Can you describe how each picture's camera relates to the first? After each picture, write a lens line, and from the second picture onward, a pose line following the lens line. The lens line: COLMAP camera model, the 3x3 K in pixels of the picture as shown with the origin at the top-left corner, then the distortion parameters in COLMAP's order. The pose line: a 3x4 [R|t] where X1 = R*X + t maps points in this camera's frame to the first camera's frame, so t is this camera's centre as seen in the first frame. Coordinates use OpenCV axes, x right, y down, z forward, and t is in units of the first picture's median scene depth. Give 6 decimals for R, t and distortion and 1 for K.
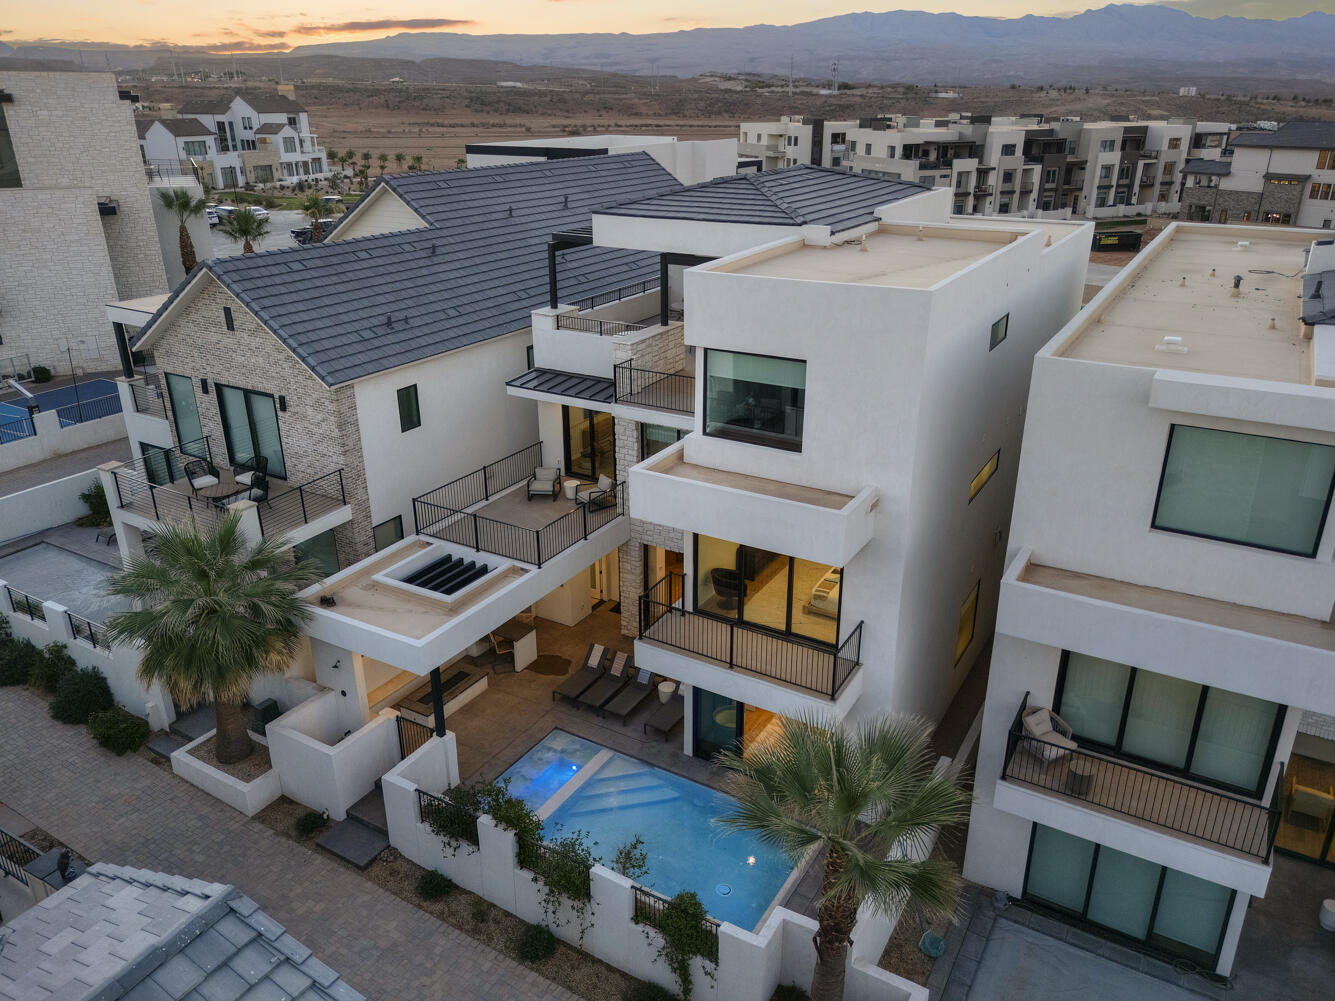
lens RADIAL K [[984.6, 0, 670.2], [0, 984.6, 500.3], [0, 0, 1]] dist [0.061896, -0.044543]
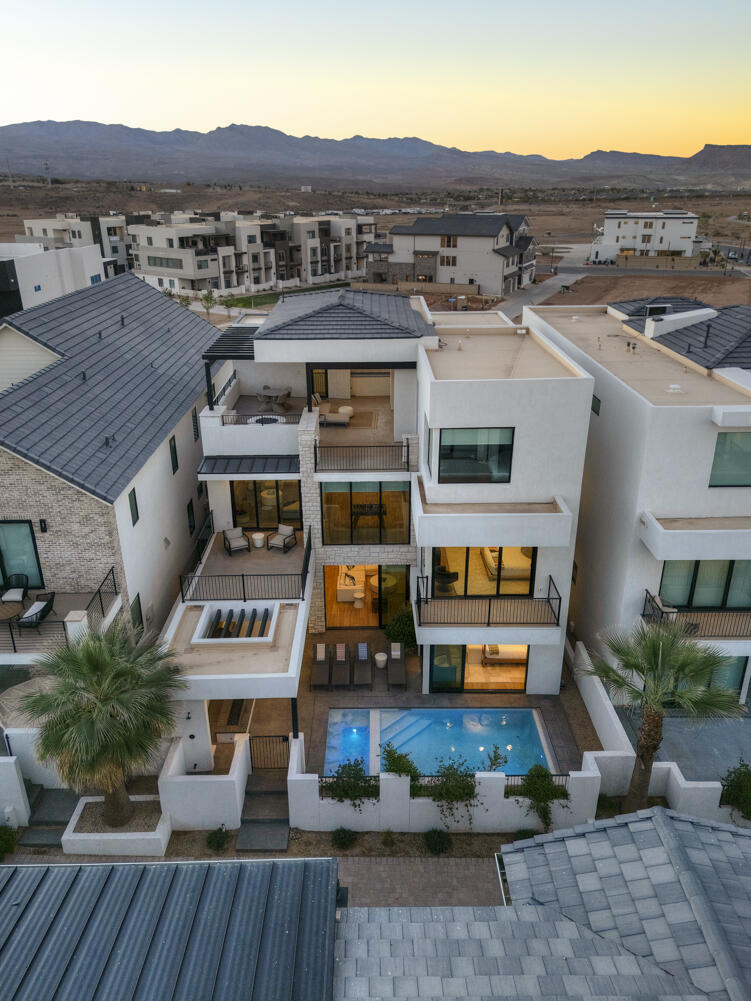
lens RADIAL K [[738.3, 0, 375.5], [0, 738.3, 500.5], [0, 0, 1]] dist [0.061896, -0.044543]
pose [[0.855263, -0.205791, 0.475578, -0.479509], [0.201033, 0.977651, 0.061516, -0.104656], [-0.477609, 0.042994, 0.877520, 0.033431]]
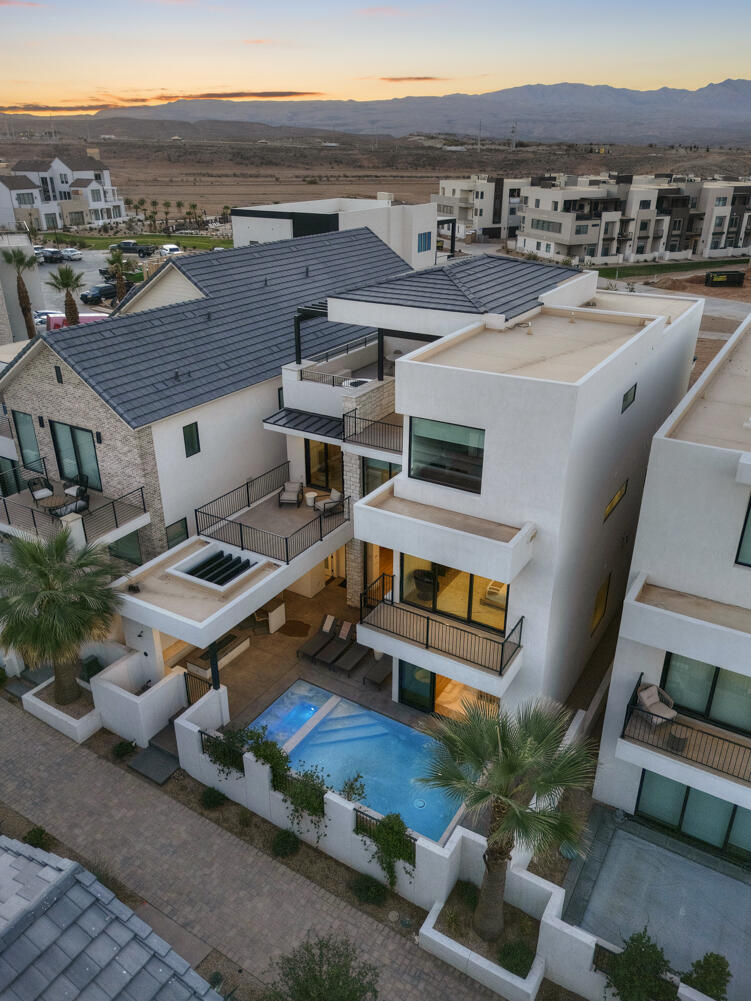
lens RADIAL K [[738.3, 0, 375.5], [0, 738.3, 500.5], [0, 0, 1]] dist [0.061896, -0.044543]
pose [[0.999909, 0.009217, -0.009837, -0.001365], [-0.008691, 0.998598, 0.052210, -0.069684], [0.010305, -0.052119, 0.998588, -0.016735]]
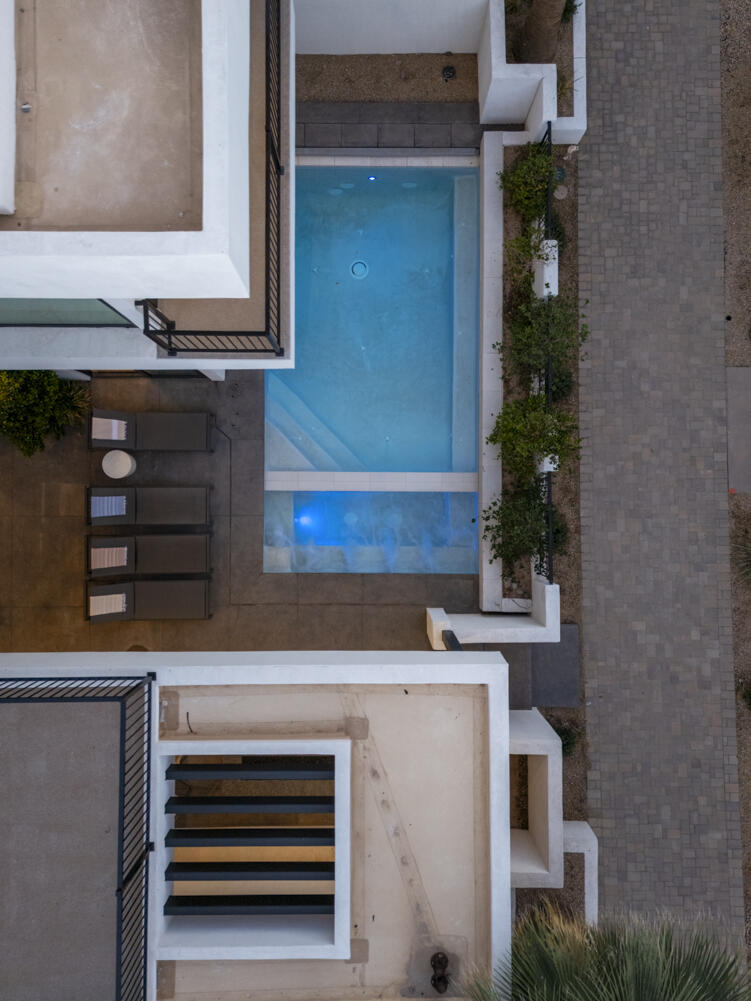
lens RADIAL K [[738.3, 0, 375.5], [0, 738.3, 500.5], [0, 0, 1]] dist [0.061896, -0.044543]
pose [[-0.517571, -0.855616, 0.006476, -0.111449], [0.329411, -0.192267, 0.924403, -0.198666], [-0.789689, 0.480578, 0.381361, 0.693130]]
